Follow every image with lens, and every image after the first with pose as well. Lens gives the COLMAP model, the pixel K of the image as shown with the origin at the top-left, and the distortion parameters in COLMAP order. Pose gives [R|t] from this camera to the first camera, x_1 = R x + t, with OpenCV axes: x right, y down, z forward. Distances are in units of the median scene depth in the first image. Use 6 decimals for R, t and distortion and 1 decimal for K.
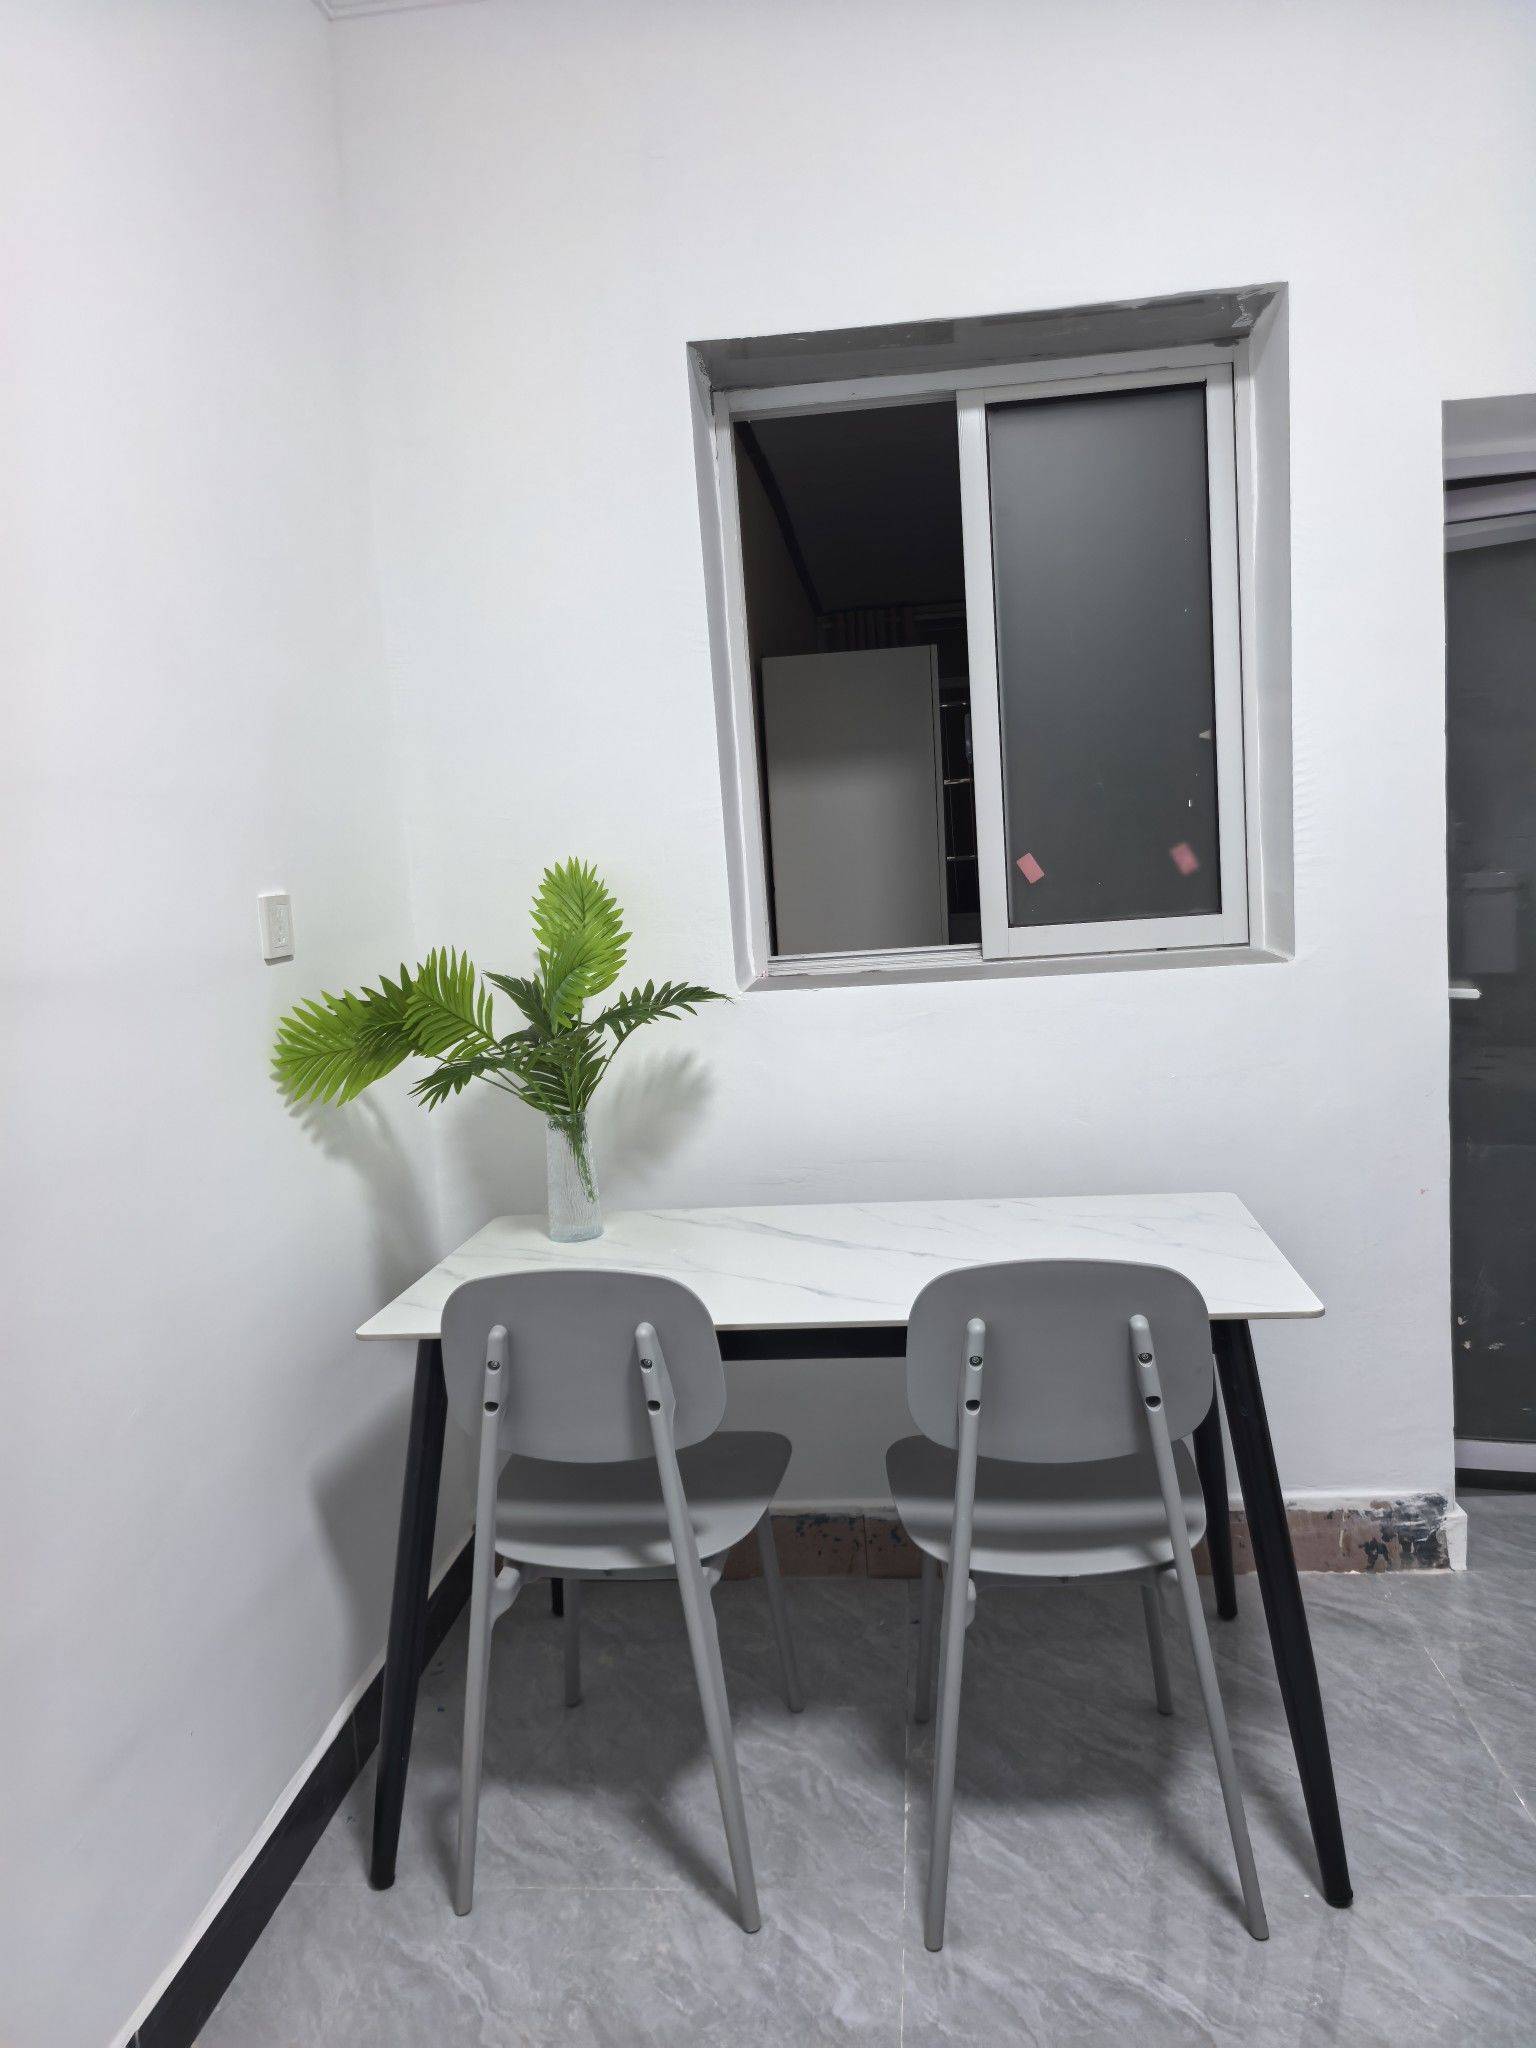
lens RADIAL K [[1489.4, 0, 752.8], [0, 1489.4, 1027.5], [0, 0, 1]] dist [0.051680, -0.057093]
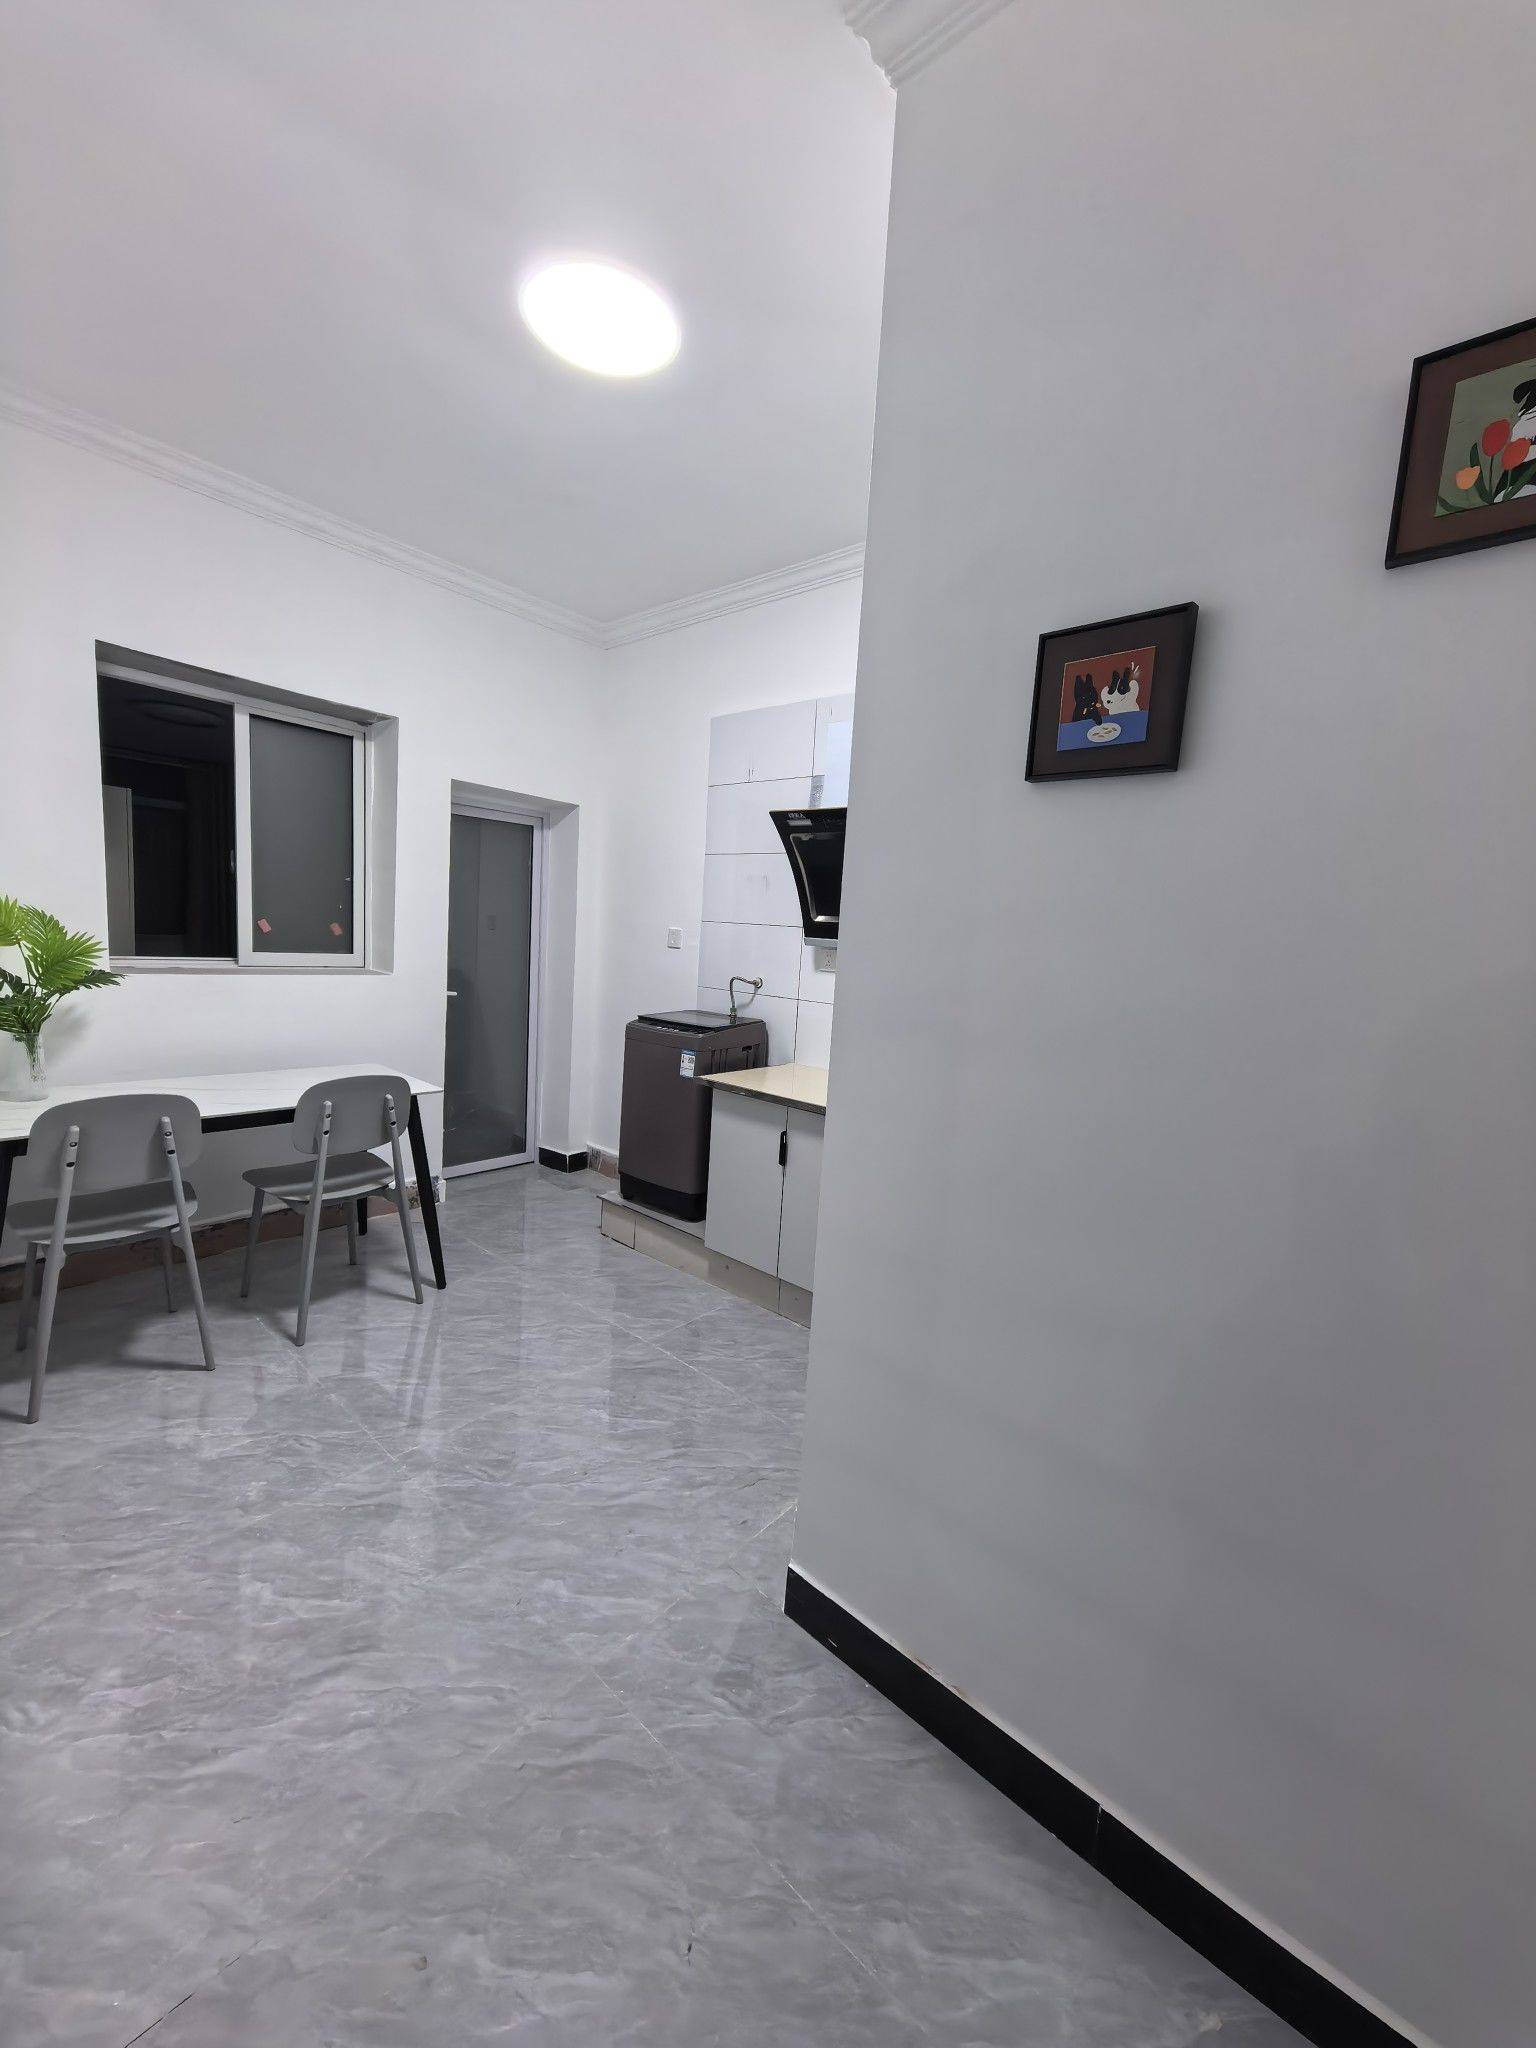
lens RADIAL K [[798.7, 0, 779.7], [0, 798.7, 1022.7], [0, 0, 1]] dist [0.009102, -0.000124]
pose [[0.557965, 0.009099, 0.829815, -0.428881], [-0.009979, 0.999941, -0.004254, 0.039018], [-0.829804, -0.005907, 0.558023, -0.340205]]
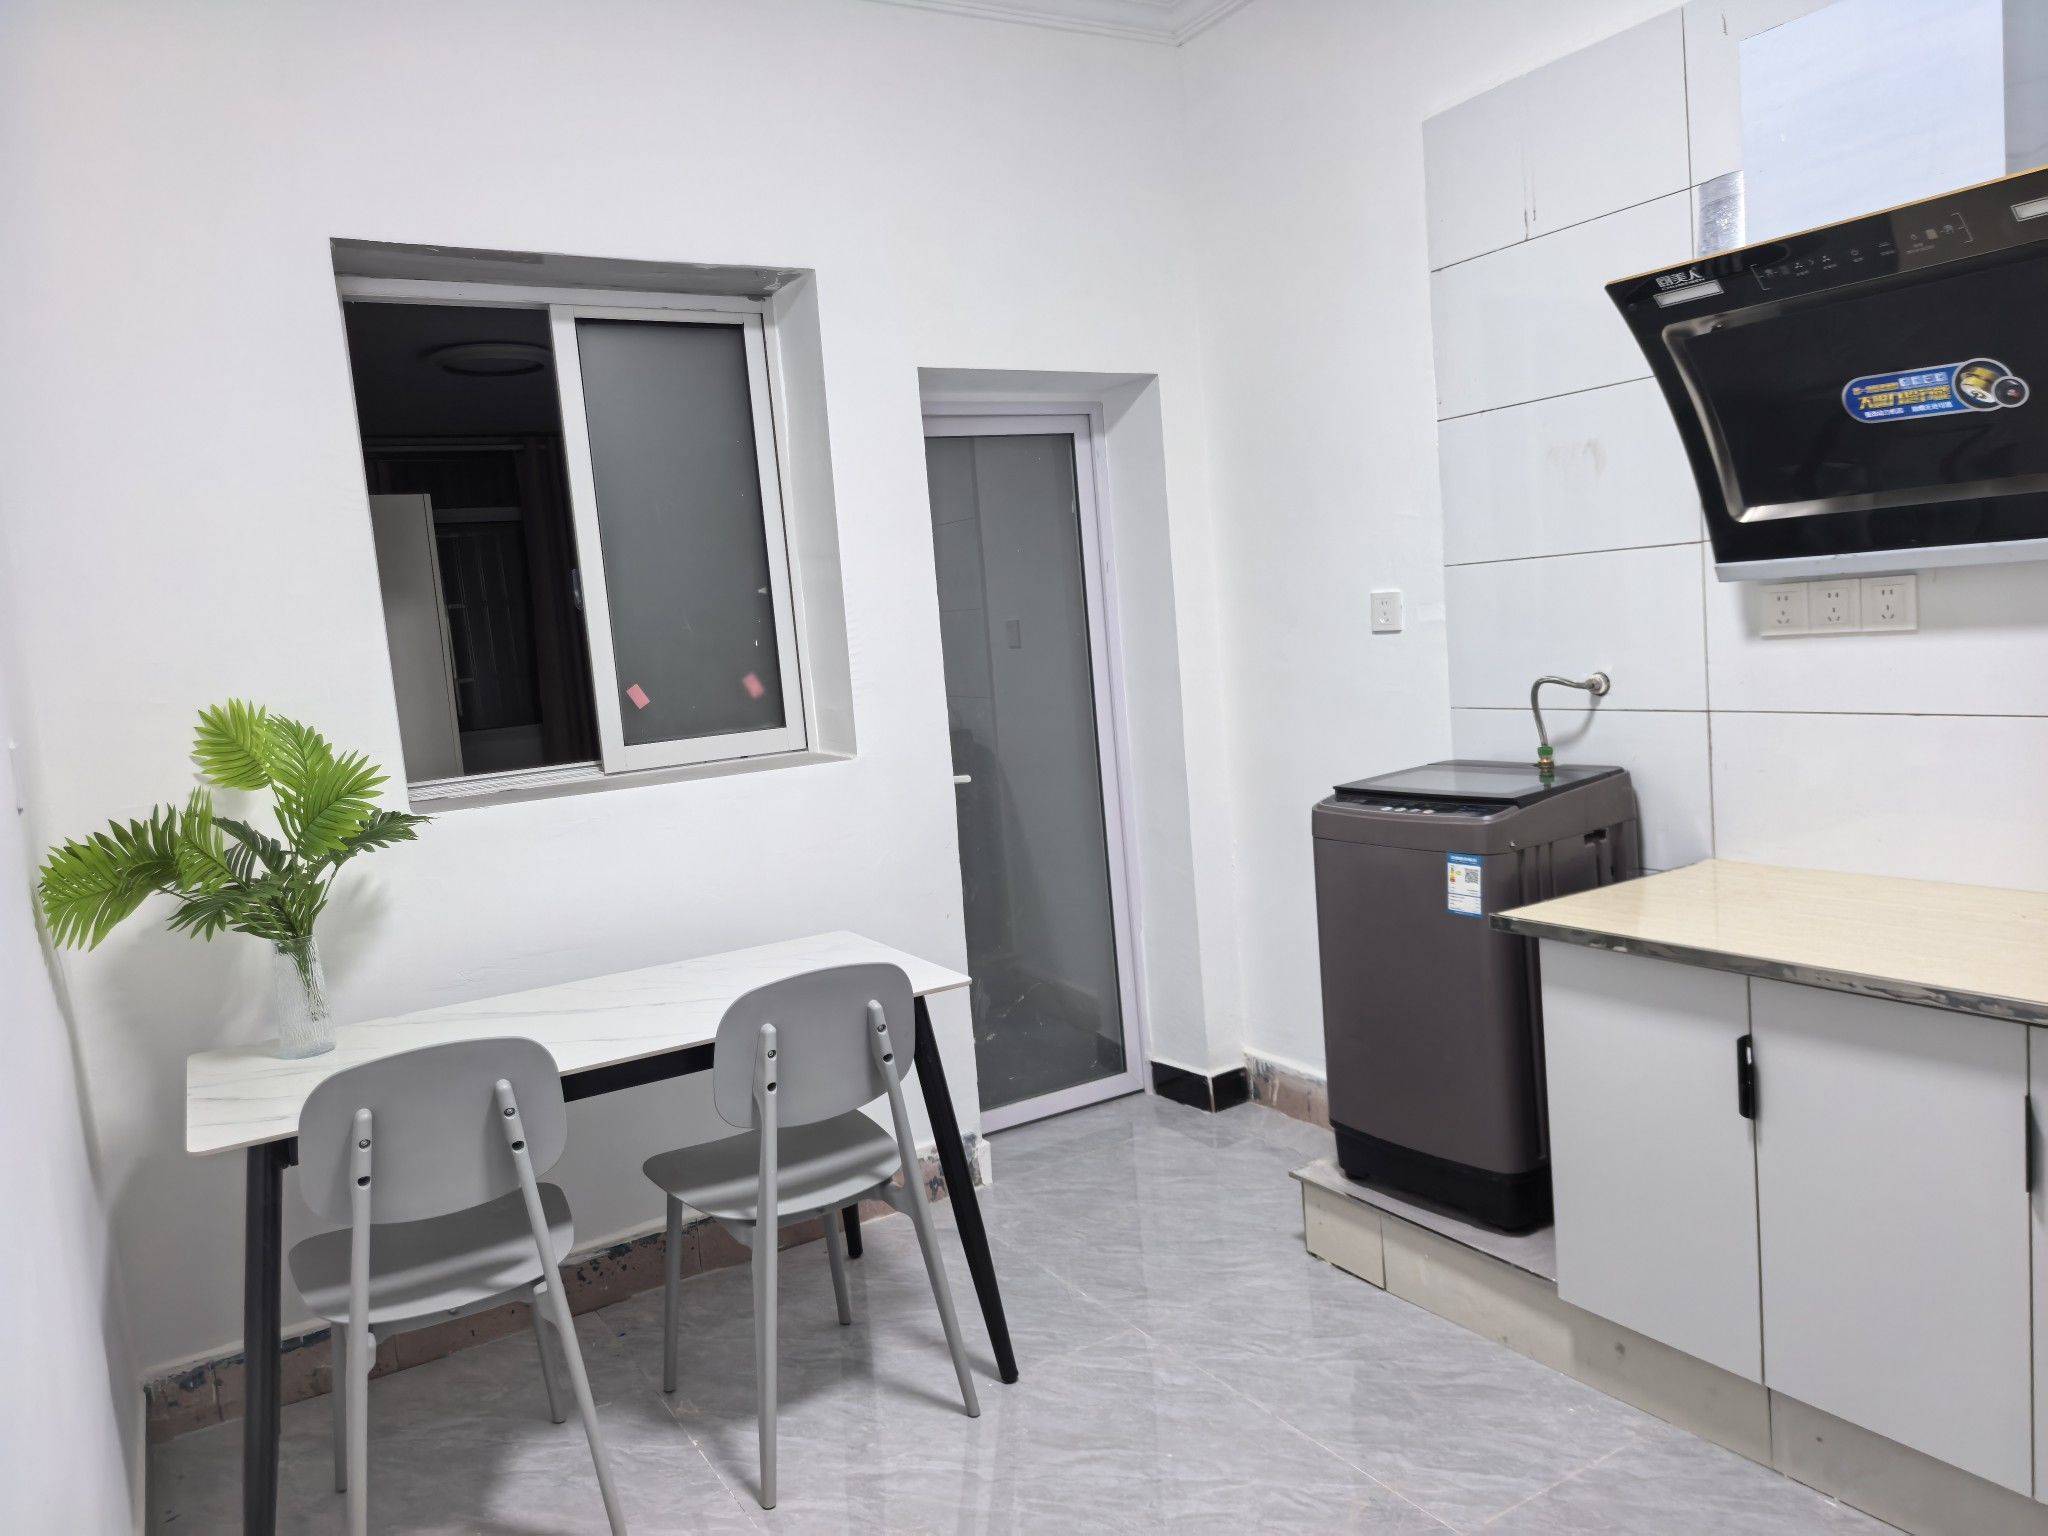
lens RADIAL K [[1489.4, 0, 1029.4], [0, 1489.4, 774.4], [0, 0, 1]] dist [0.051680, -0.057093]
pose [[0.798496, -0.063427, 0.598649, -0.335998], [0.095698, 0.995163, -0.022208, 0.015633], [-0.594344, 0.075022, 0.800704, -0.181945]]
